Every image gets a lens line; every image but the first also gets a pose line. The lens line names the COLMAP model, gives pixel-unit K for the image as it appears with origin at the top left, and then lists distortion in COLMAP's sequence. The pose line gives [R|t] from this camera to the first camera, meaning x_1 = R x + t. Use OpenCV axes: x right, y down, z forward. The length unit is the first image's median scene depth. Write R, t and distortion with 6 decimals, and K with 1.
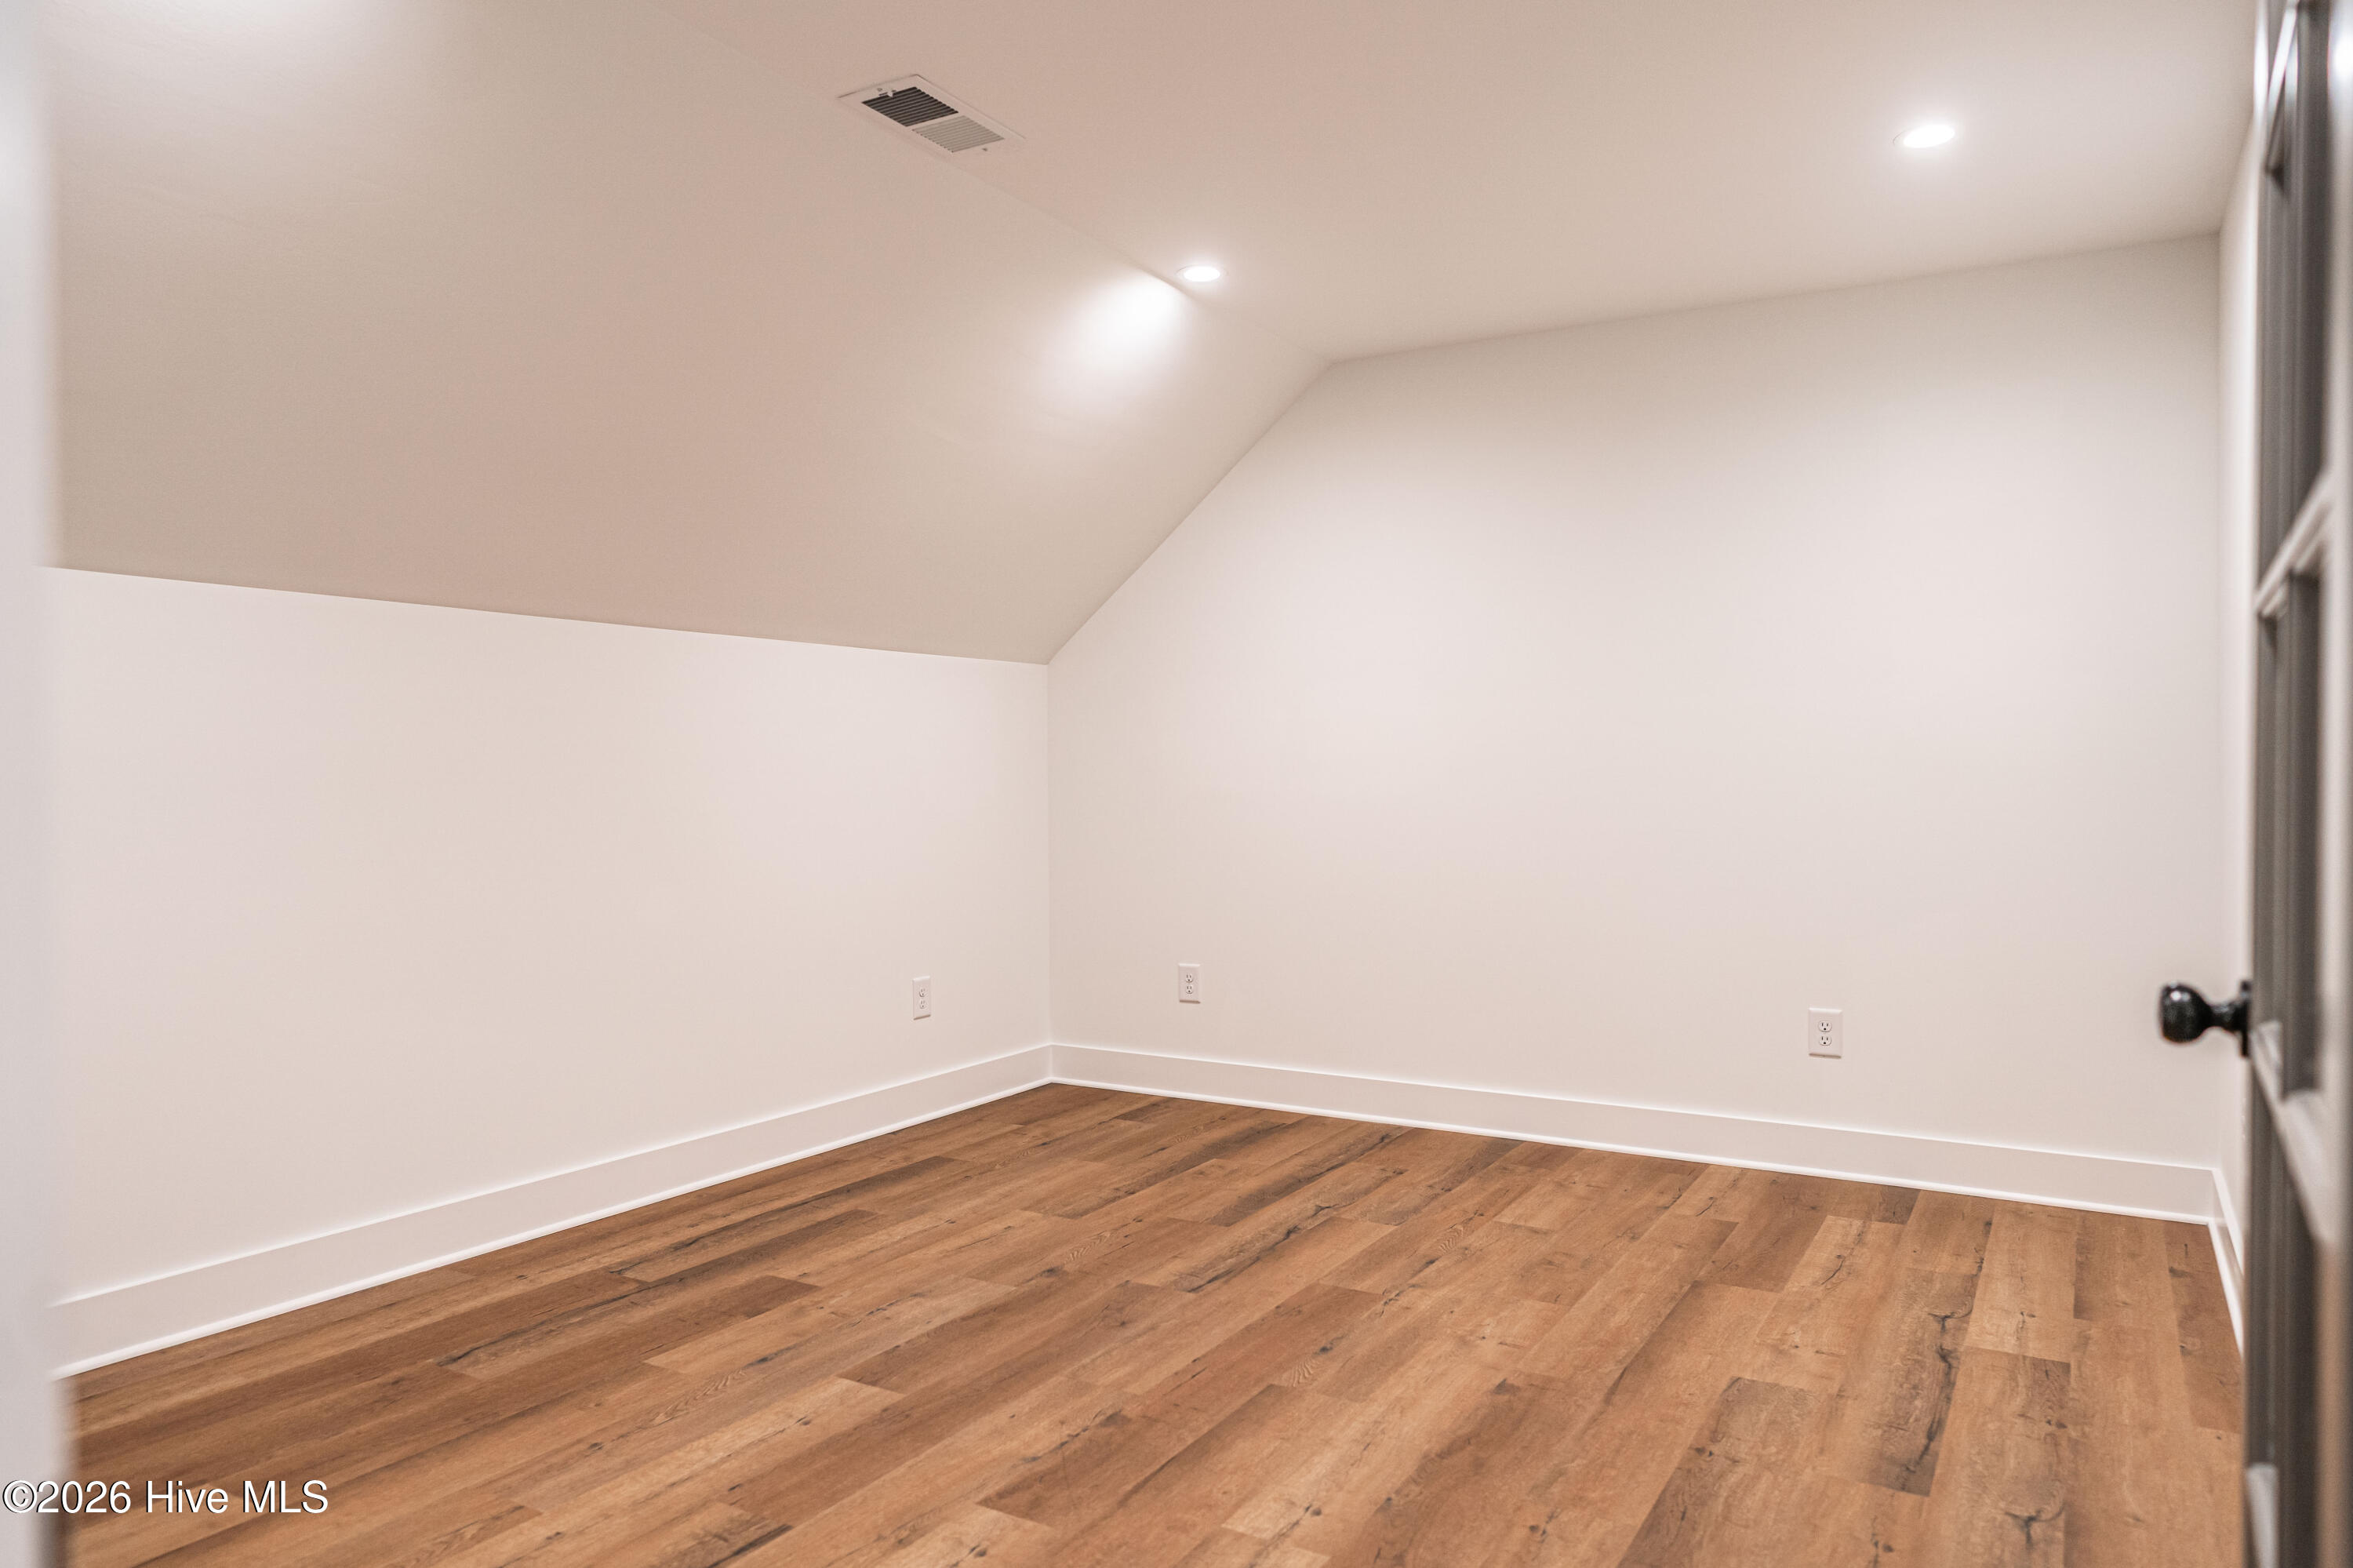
lens RADIAL K [[1567.4, 0, 1175.8], [0, 1567.4, 785.6], [0, 0, 1]] dist [-0.001583, 0.000790]
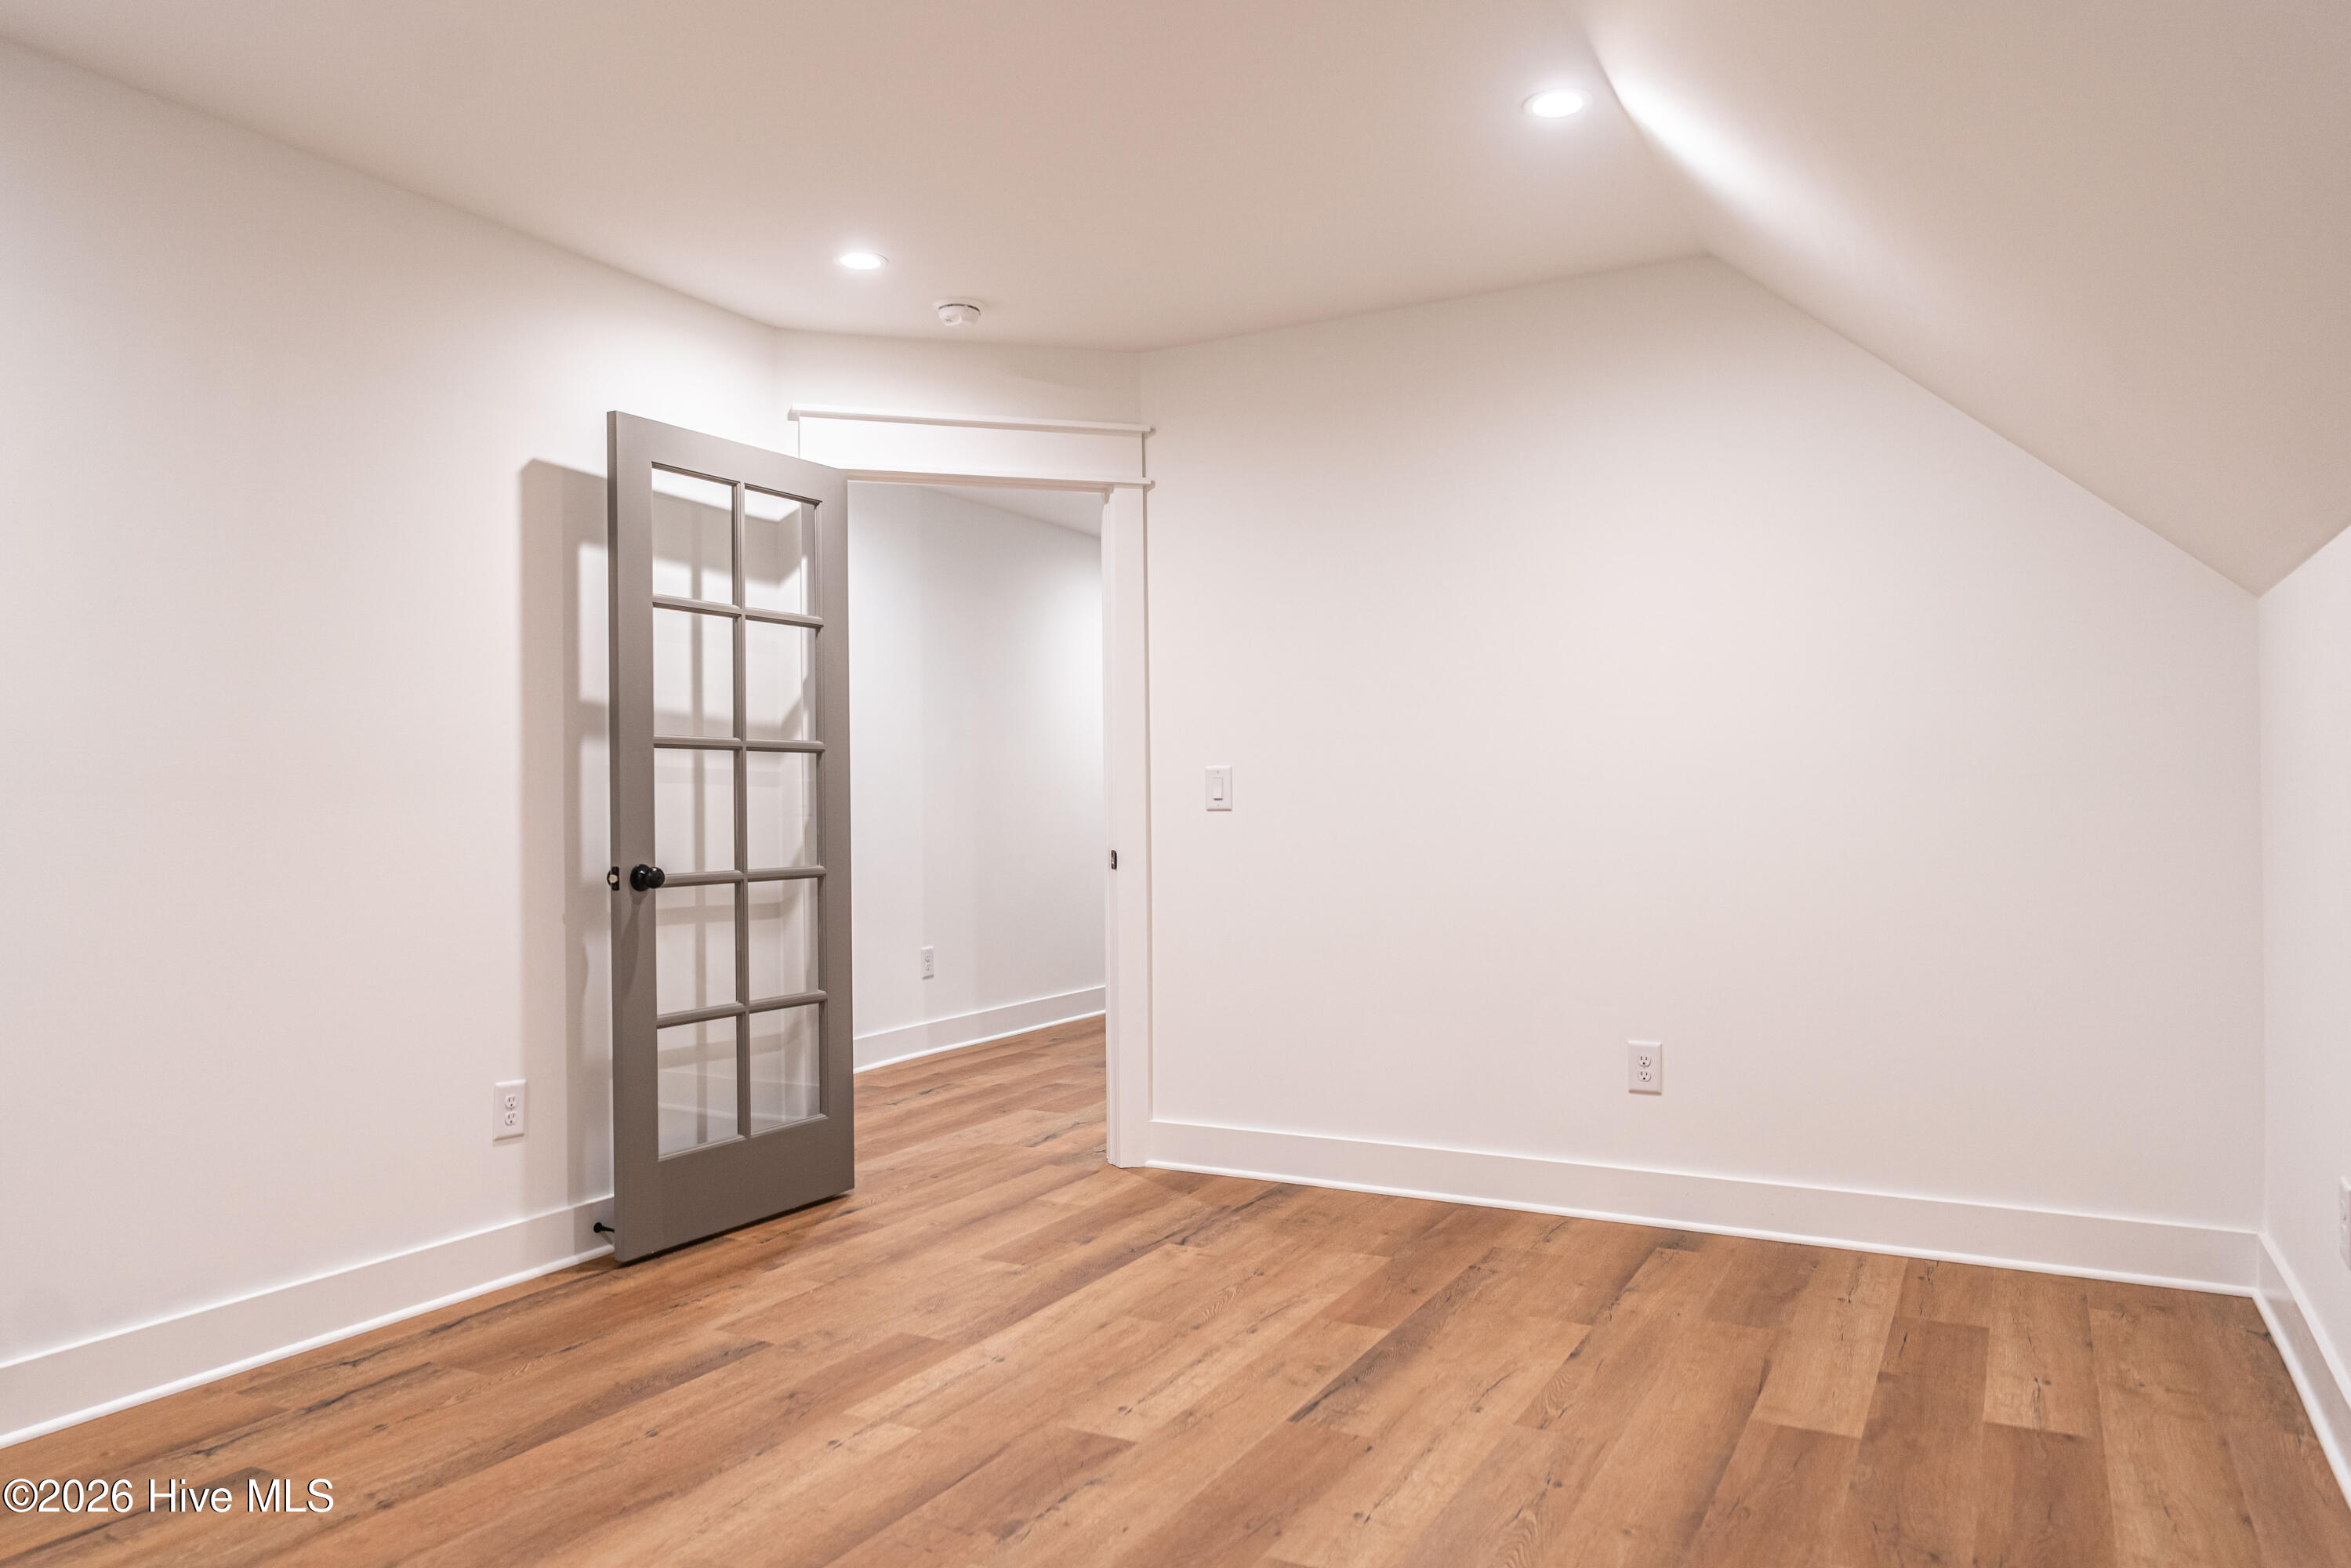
lens RADIAL K [[1566.1, 0, 1177.0], [0, 1566.1, 790.1], [0, 0, 1]] dist [-0.001583, 0.000790]
pose [[-0.999347, 0.009846, -0.034768, -0.114869], [0.009920, 0.999949, -0.001961, 0.000178], [0.034747, -0.002304, -0.999393, 1.999940]]
